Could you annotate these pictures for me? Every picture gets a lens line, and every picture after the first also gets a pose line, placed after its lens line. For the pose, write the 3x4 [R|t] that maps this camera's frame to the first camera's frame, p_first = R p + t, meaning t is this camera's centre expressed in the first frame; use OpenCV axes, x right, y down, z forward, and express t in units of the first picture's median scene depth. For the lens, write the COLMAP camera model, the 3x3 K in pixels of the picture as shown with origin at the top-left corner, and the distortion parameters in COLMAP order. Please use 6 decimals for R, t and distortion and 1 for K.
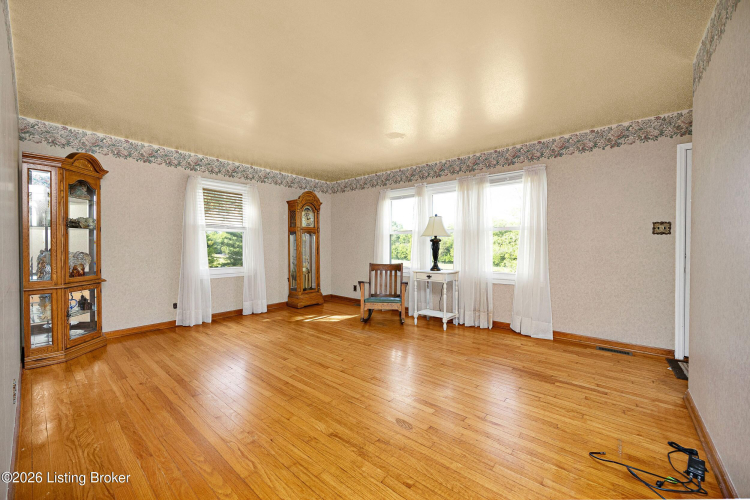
lens RADIAL K [[287.7, 0, 375.1], [0, 287.7, 247.1], [0, 0, 1]] dist [0.002636, -0.000566]
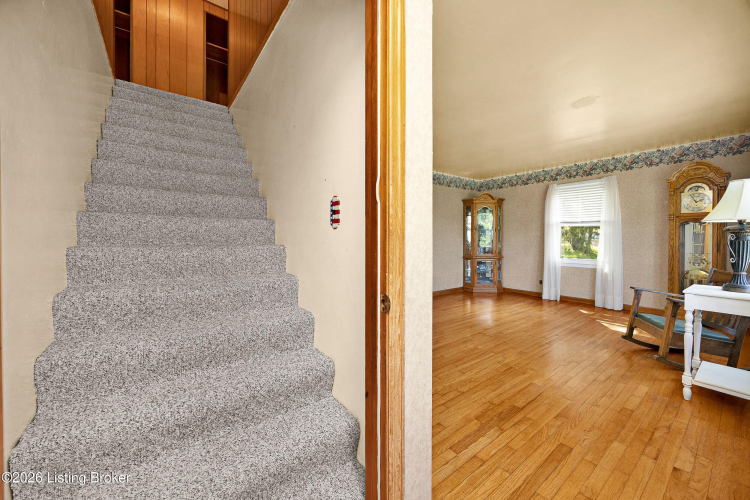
lens RADIAL K [[287.7, 0, 371.5], [0, 287.7, 243.2], [0, 0, 1]] dist [0.002636, -0.000566]
pose [[-0.235525, 0.017724, -0.971707, 0.908131], [-0.005651, 0.999792, 0.019606, -0.007351], [0.971852, 0.010108, -0.235375, 0.574029]]
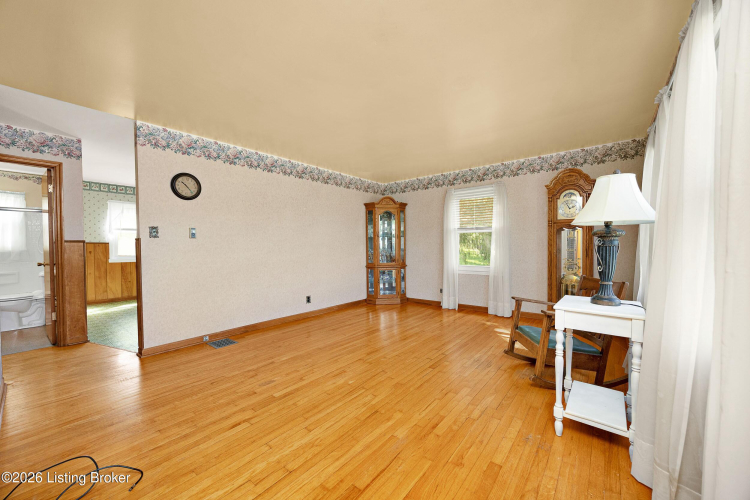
lens RADIAL K [[287.7, 0, 373.8], [0, 287.7, 252.6], [0, 0, 1]] dist [0.002636, -0.000566]
pose [[0.001724, 0.024498, -0.999698, 0.691882], [0.001780, 0.999698, 0.024501, -0.006528], [0.999997, -0.001821, 0.001680, 0.735425]]
